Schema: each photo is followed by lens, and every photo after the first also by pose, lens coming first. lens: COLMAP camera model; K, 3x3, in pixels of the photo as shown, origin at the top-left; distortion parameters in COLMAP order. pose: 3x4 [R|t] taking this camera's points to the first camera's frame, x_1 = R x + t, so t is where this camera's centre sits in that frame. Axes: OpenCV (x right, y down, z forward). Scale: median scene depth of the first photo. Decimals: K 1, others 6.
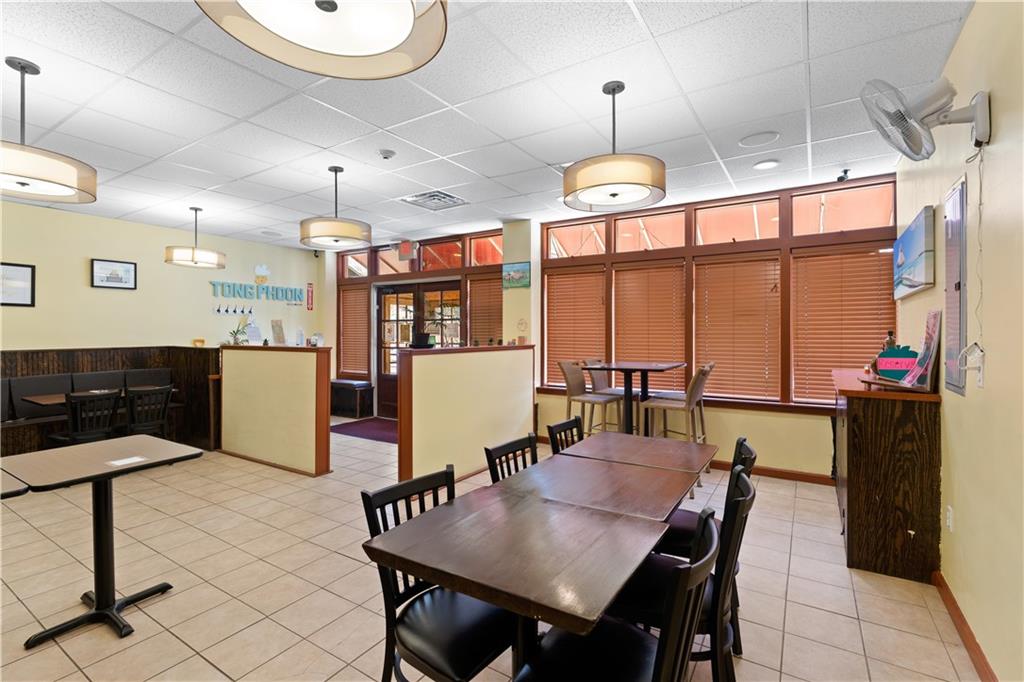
lens RADIAL K [[469.9, 0, 511.2], [0, 469.9, 331.4], [0, 0, 1]] dist [-0.000285, -0.000058]
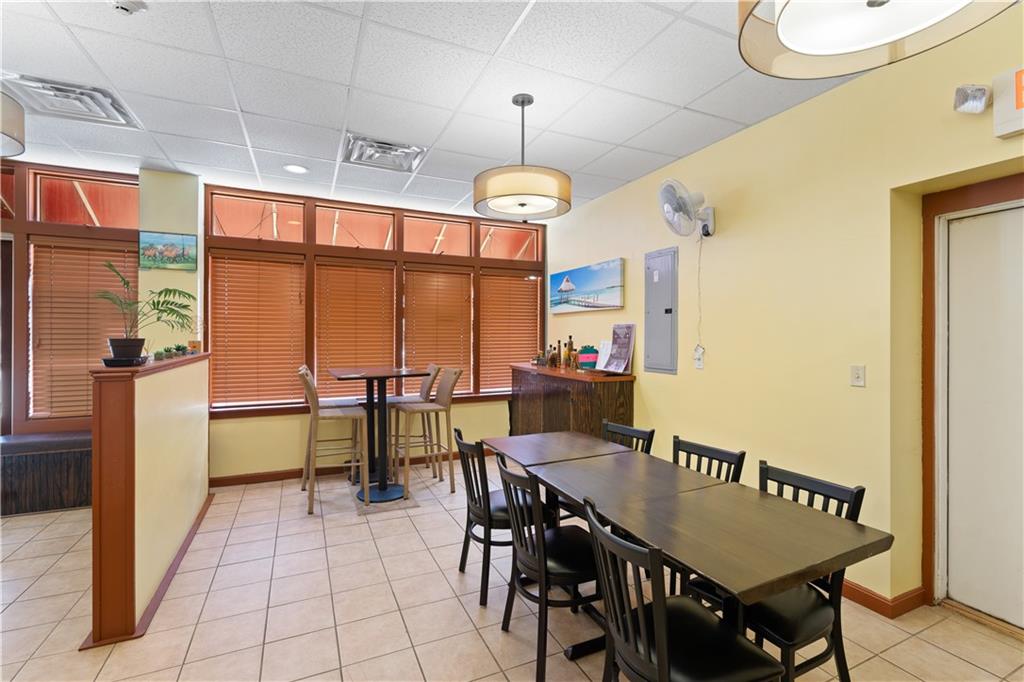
lens RADIAL K [[478.5, 0, 512.0], [0, 478.5, 341.0], [0, 0, 1]] dist [0.036247, -0.000108]
pose [[0.554428, -0.005103, 0.832216, -0.303157], [-0.006895, 0.999919, 0.010725, 0.000056], [-0.832203, -0.011685, 0.554348, 0.189023]]
